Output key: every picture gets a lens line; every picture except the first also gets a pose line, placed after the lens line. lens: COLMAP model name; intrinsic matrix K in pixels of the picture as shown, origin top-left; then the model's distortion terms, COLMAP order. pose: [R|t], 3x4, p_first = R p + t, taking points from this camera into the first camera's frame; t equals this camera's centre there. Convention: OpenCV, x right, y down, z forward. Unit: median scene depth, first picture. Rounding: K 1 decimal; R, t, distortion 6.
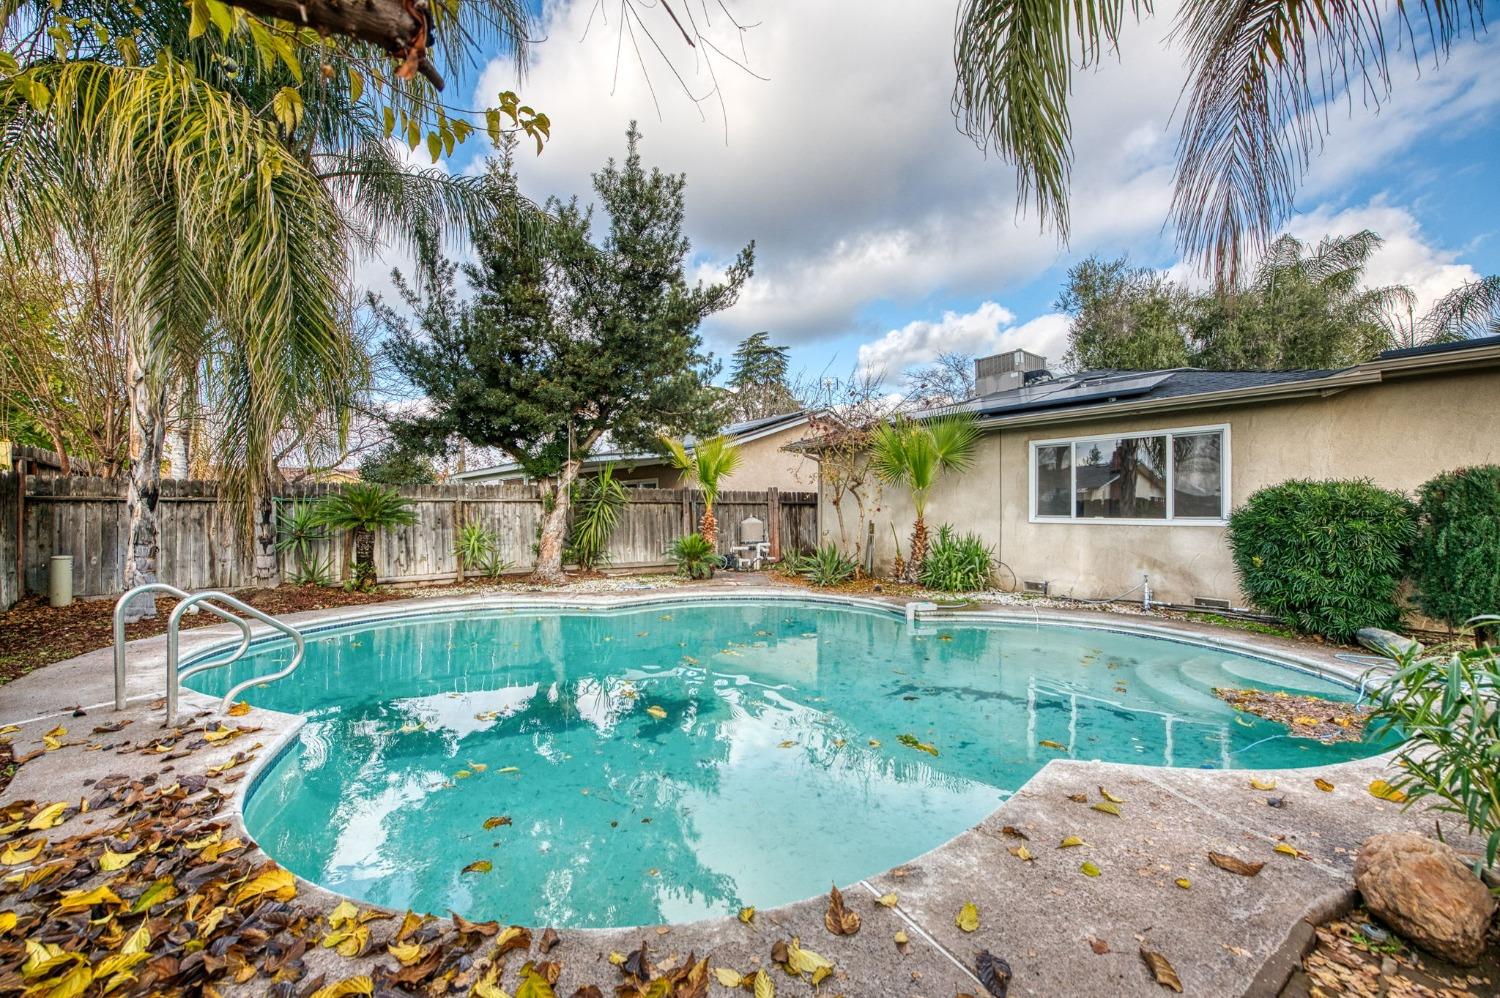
lens RADIAL K [[612.2, 0, 750.0], [0, 612.2, 499.0], [0, 0, 1]] dist [-0.016017, -0.000553]
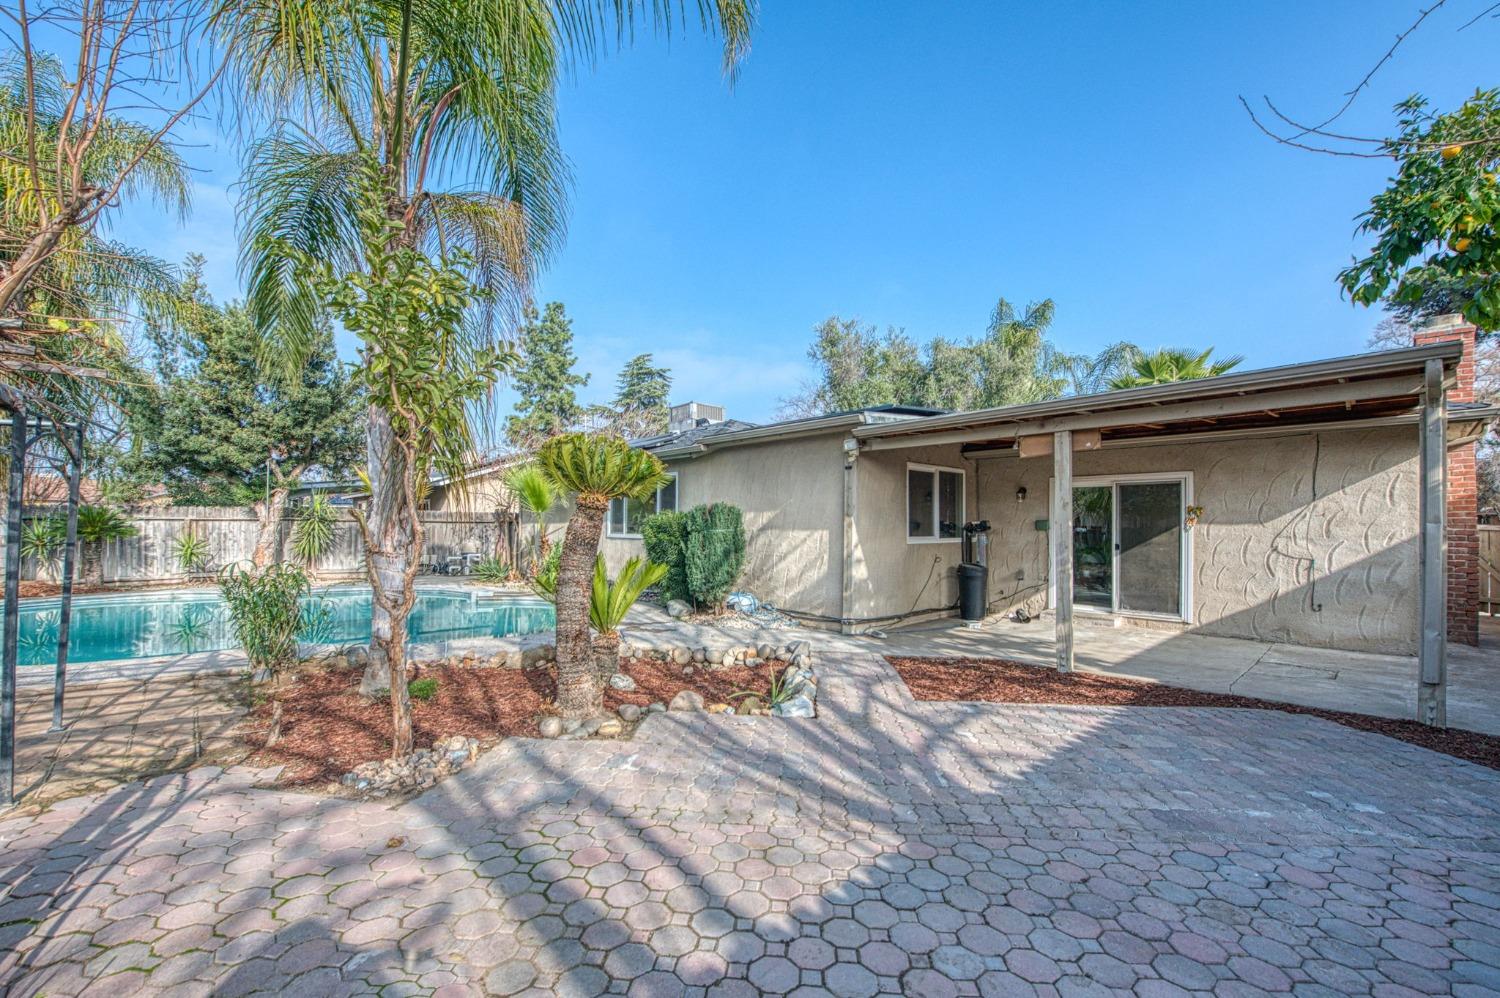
lens RADIAL K [[612.2, 0, 750.0], [0, 612.2, 499.0], [0, 0, 1]] dist [-0.016017, -0.000553]
pose [[0.994524, 0.006232, 0.104318, 0.576898], [-0.003961, 0.999751, -0.021965, -0.016573], [-0.104429, 0.021431, 0.994301, -0.389337]]
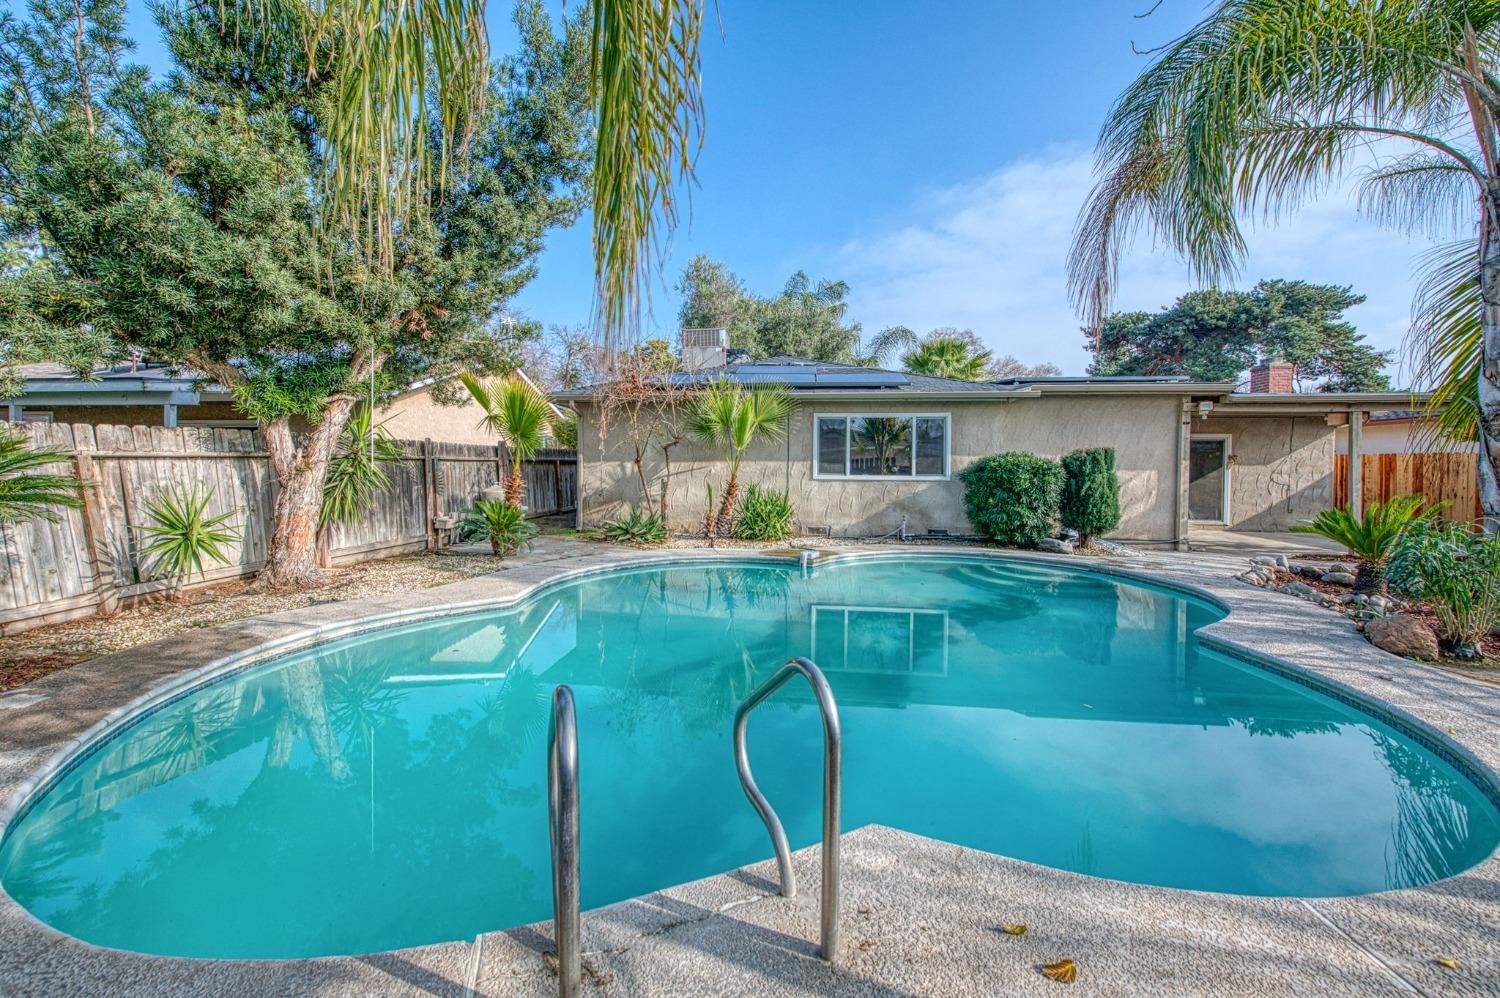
lens RADIAL K [[586.5, 0, 746.2], [0, 586.5, 474.0], [0, 0, 1]] dist [-0.002385, -0.000337]
pose [[0.687113, -0.011584, 0.726458, -0.459465], [-0.018322, 0.999279, 0.033263, -0.008025], [-0.726319, -0.036166, 0.686405, 0.262727]]
